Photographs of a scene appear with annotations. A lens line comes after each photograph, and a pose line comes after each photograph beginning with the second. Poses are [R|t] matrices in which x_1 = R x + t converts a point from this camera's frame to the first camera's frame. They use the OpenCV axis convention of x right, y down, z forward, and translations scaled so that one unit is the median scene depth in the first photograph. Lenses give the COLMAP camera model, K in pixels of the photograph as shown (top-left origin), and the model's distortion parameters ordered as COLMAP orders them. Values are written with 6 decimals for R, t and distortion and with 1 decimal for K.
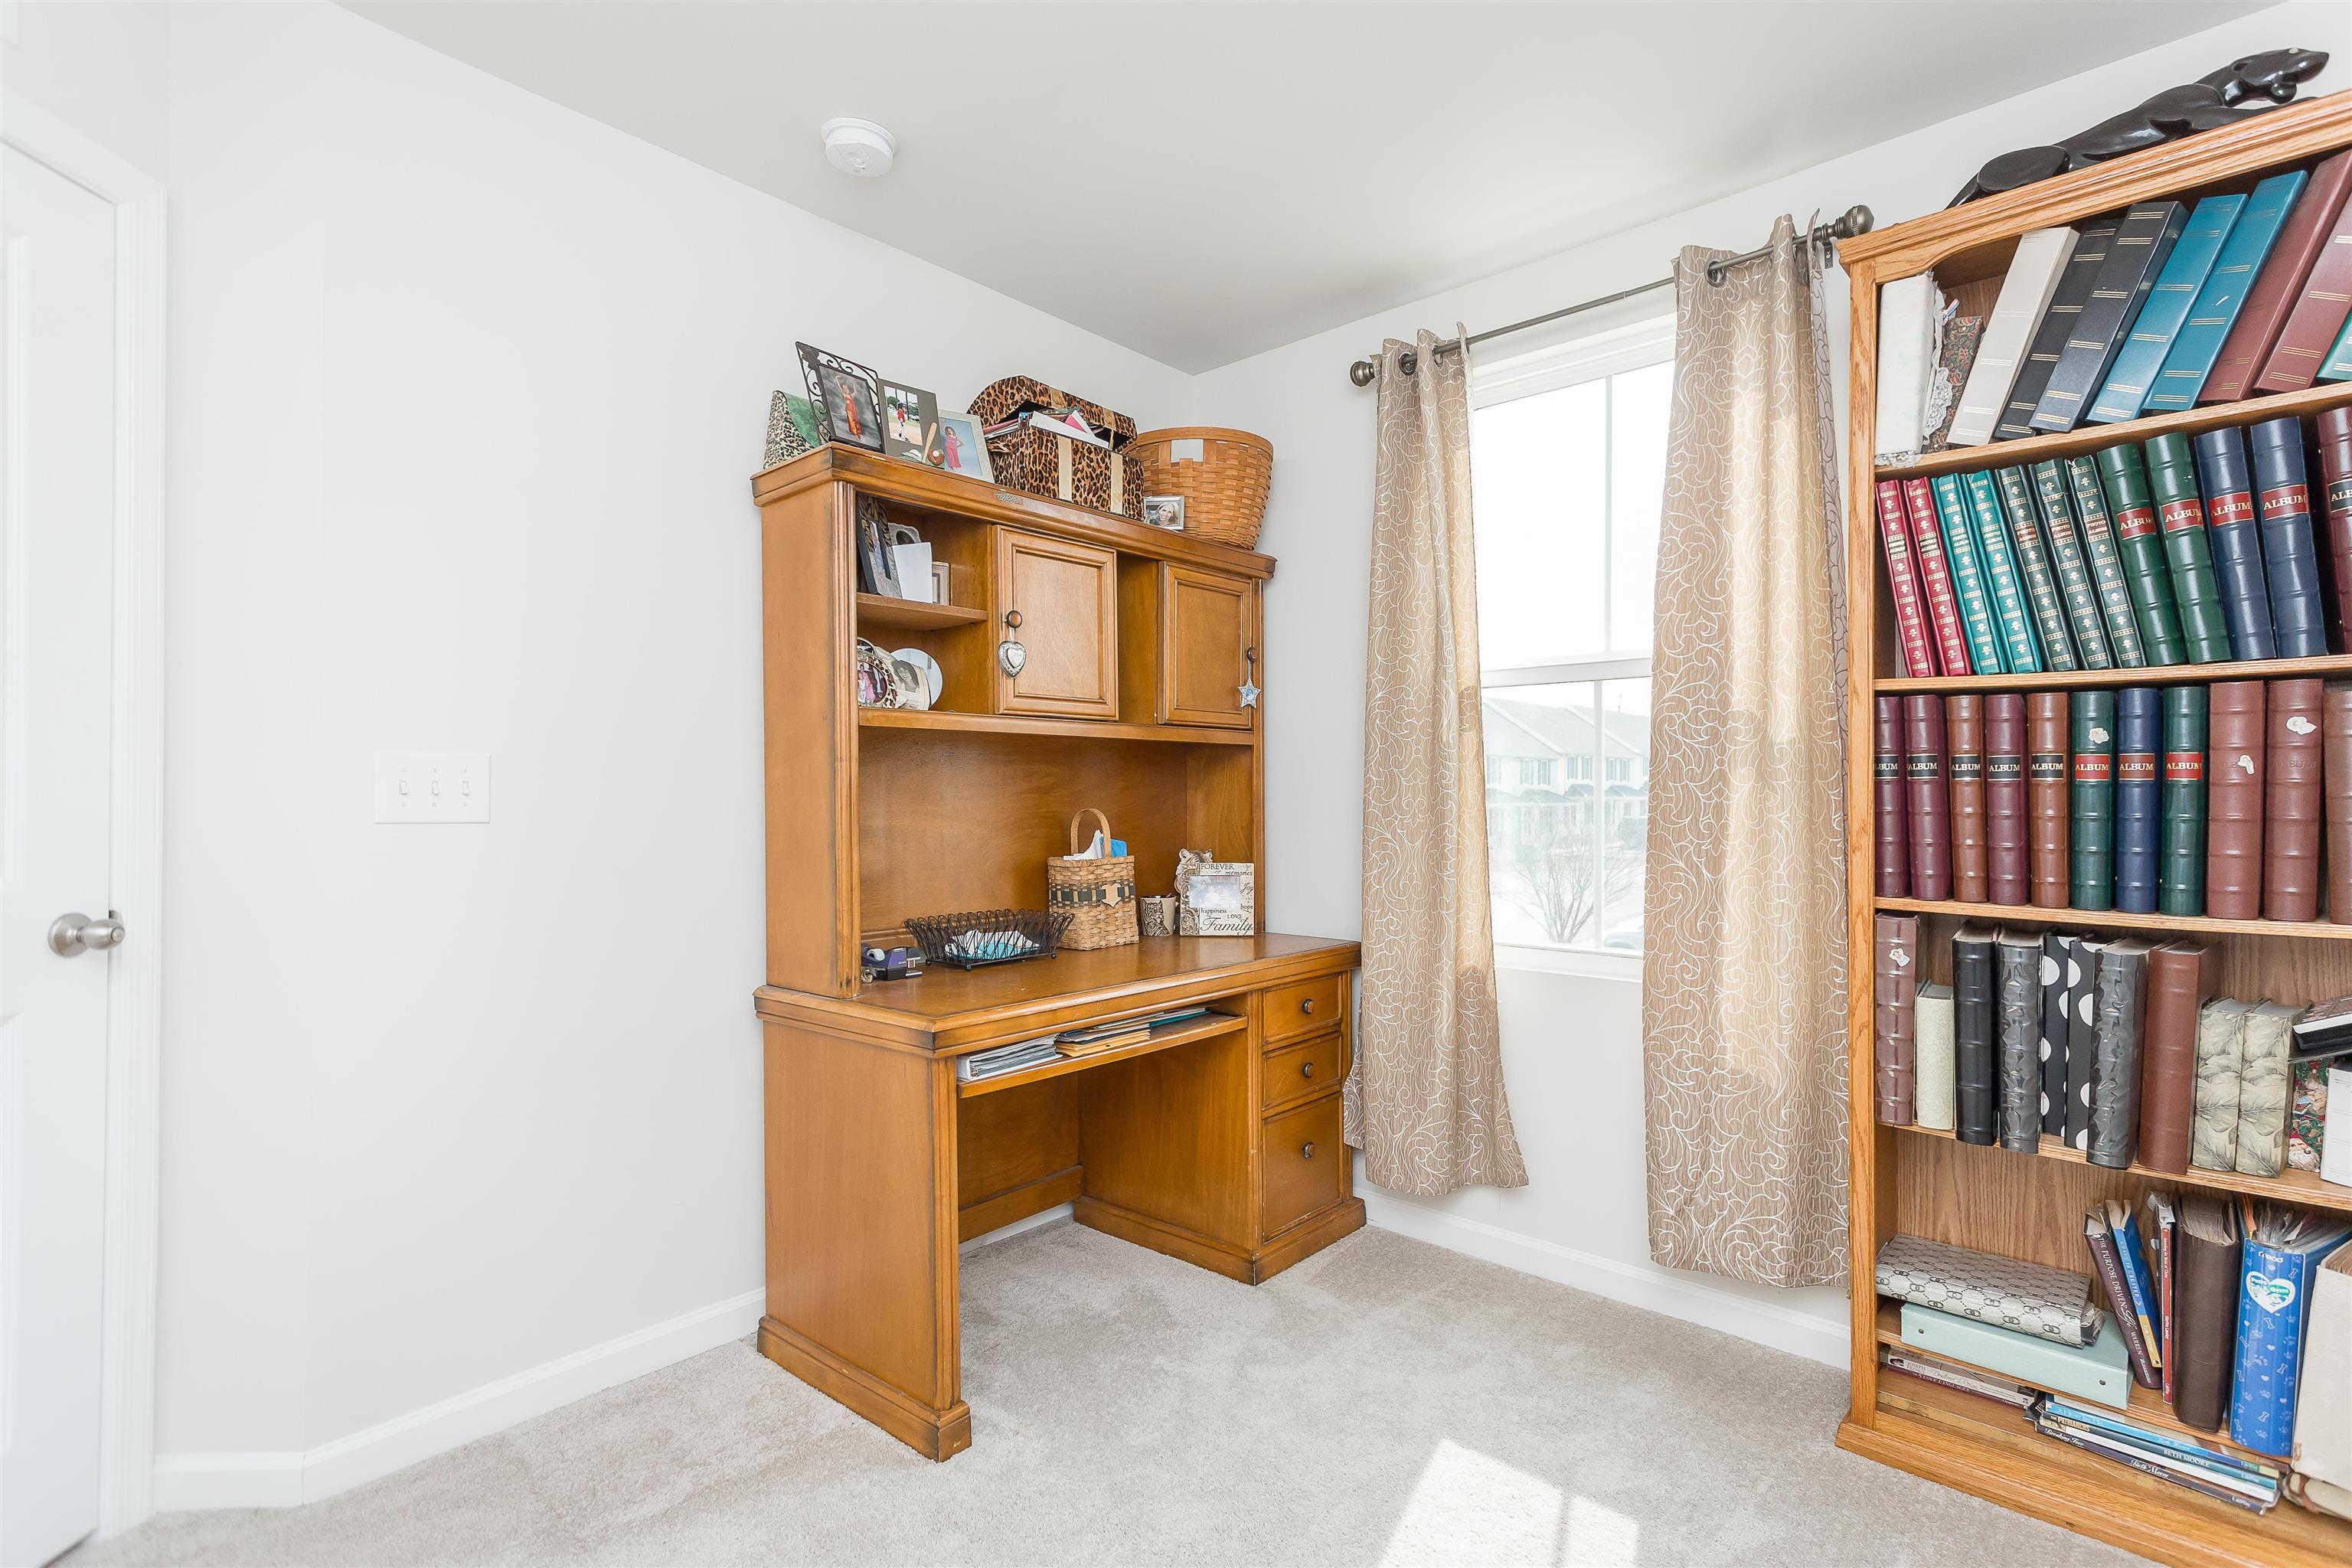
lens RADIAL K [[1093.3, 0, 1173.3], [0, 1093.3, 794.0], [0, 0, 1]] dist [0.002612, 0.000887]
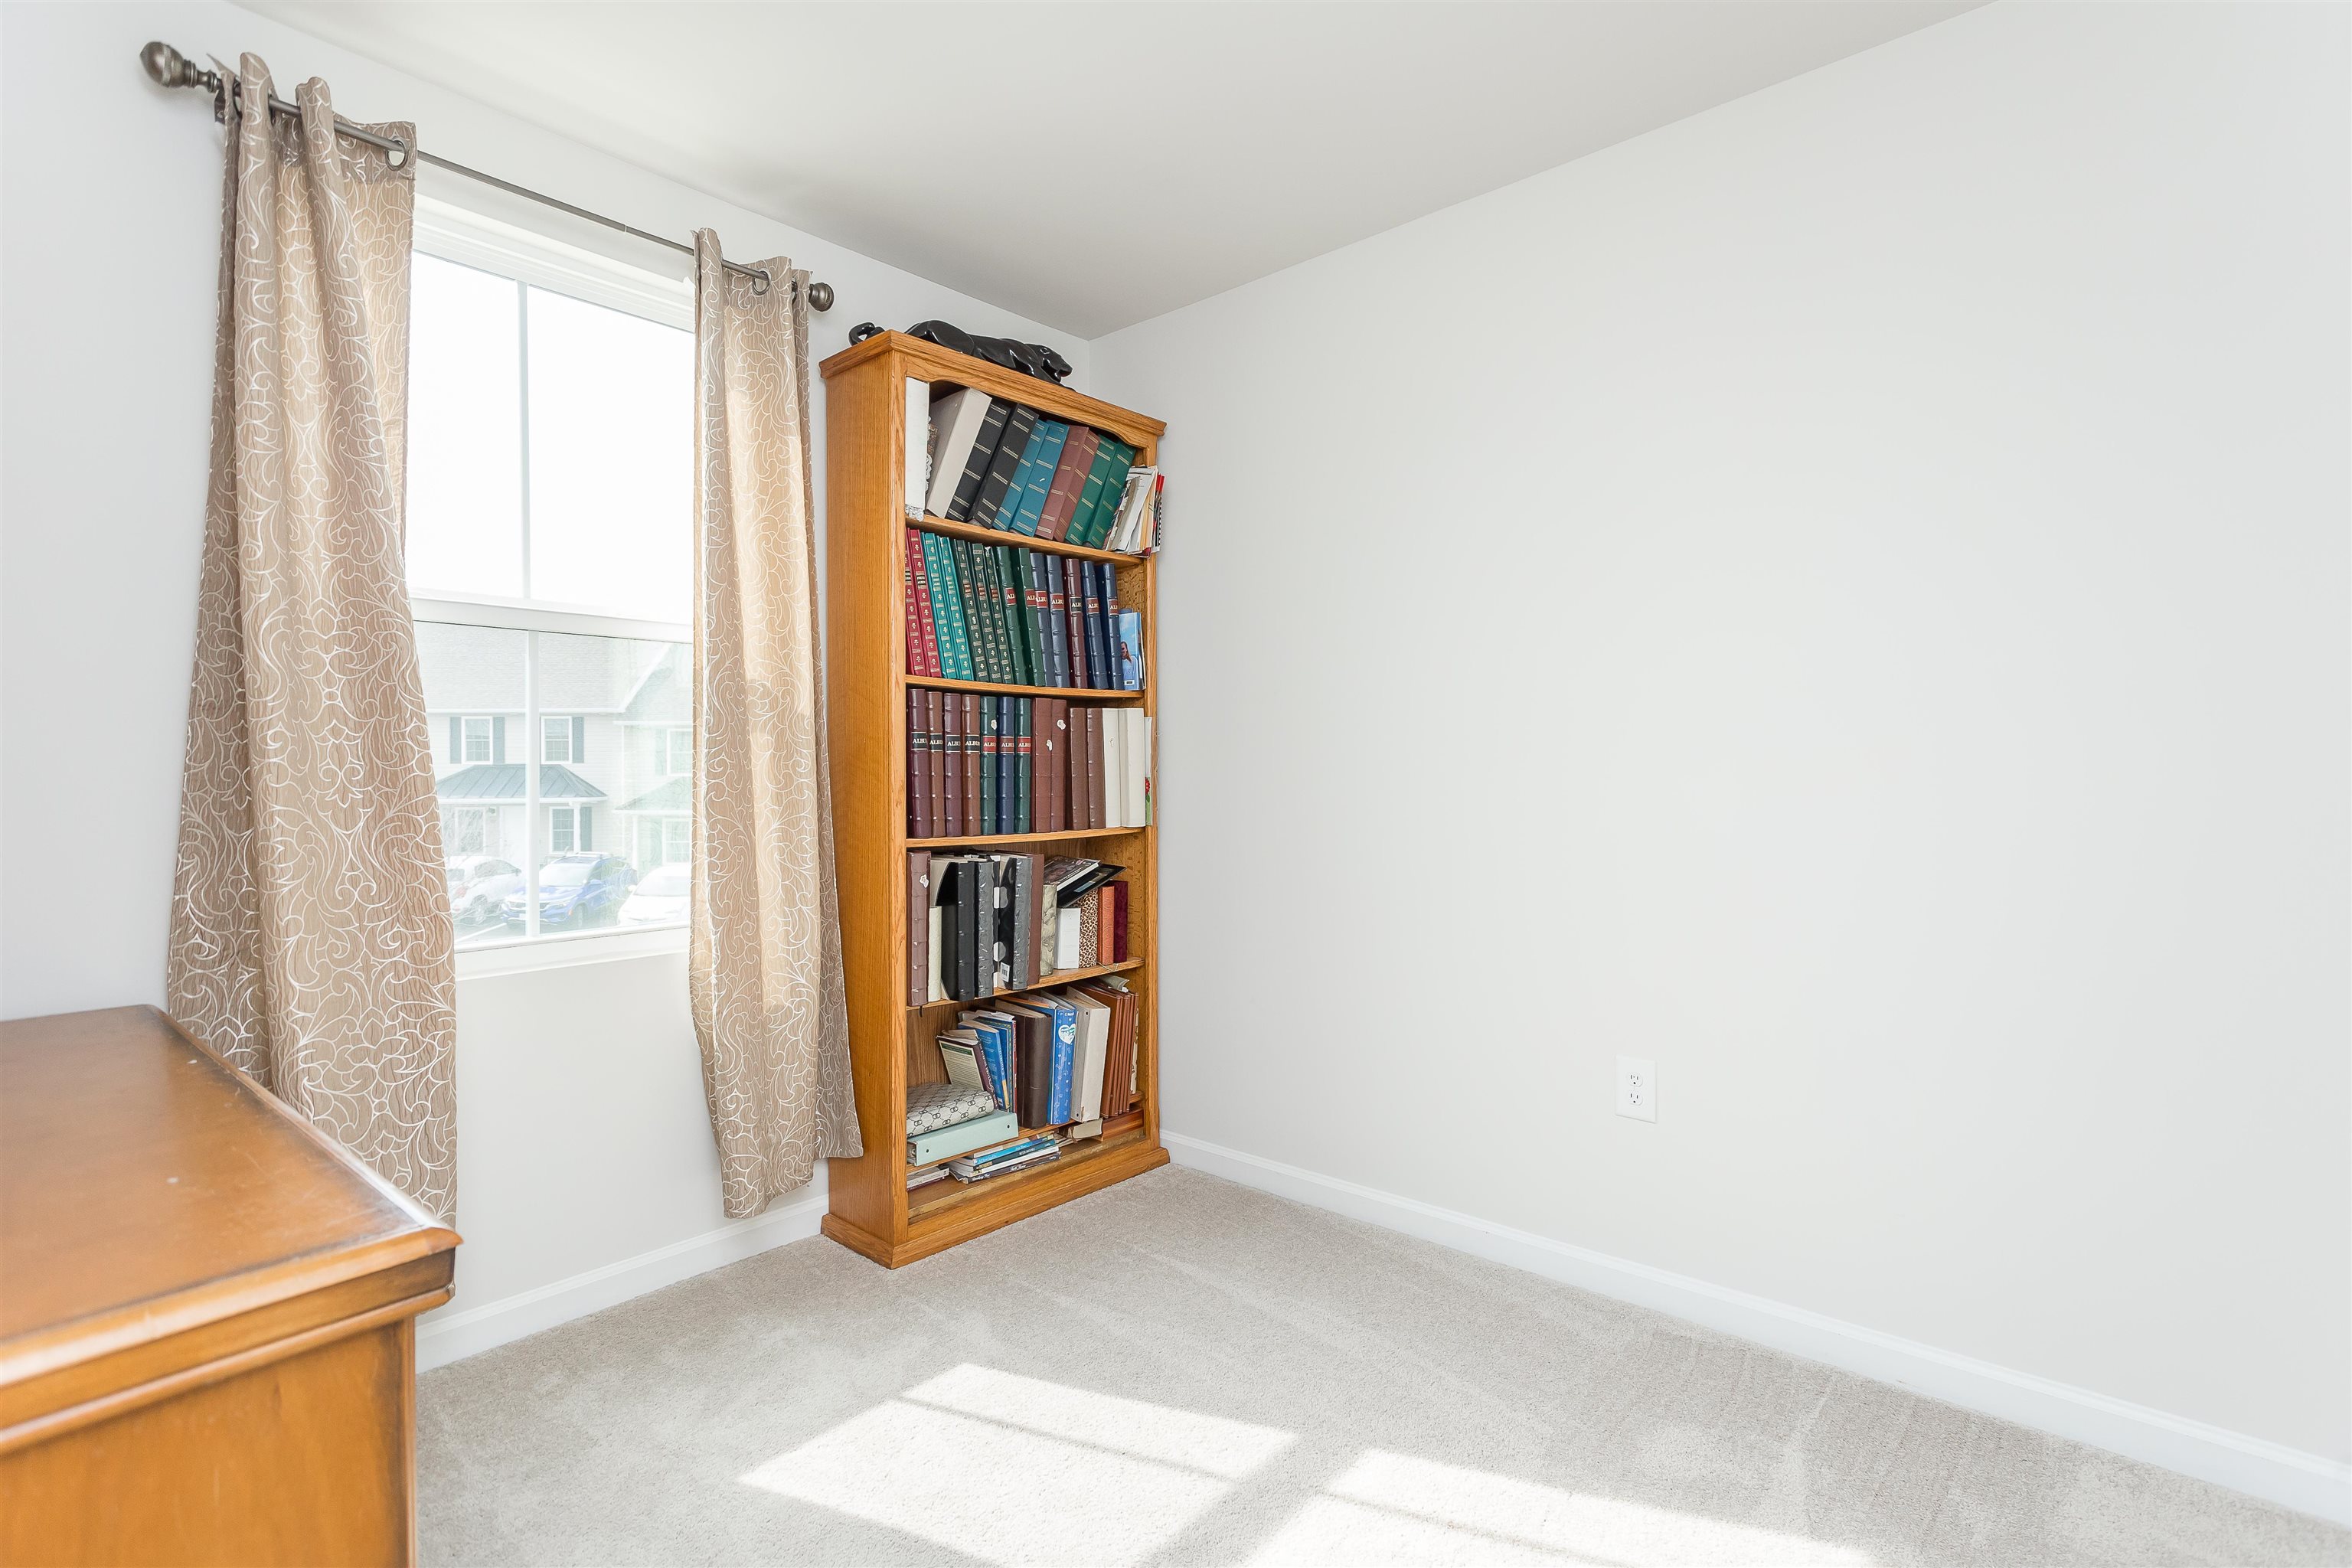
lens RADIAL K [[1137.1, 0, 1183.5], [0, 1137.1, 770.2], [0, 0, 1]] dist [0.005352, 0.000965]
pose [[-0.022714, -0.006069, 0.999724, -0.775934], [0.000198, 0.999982, 0.006075, 0.002318], [-0.999742, 0.000335, -0.022713, 0.731052]]
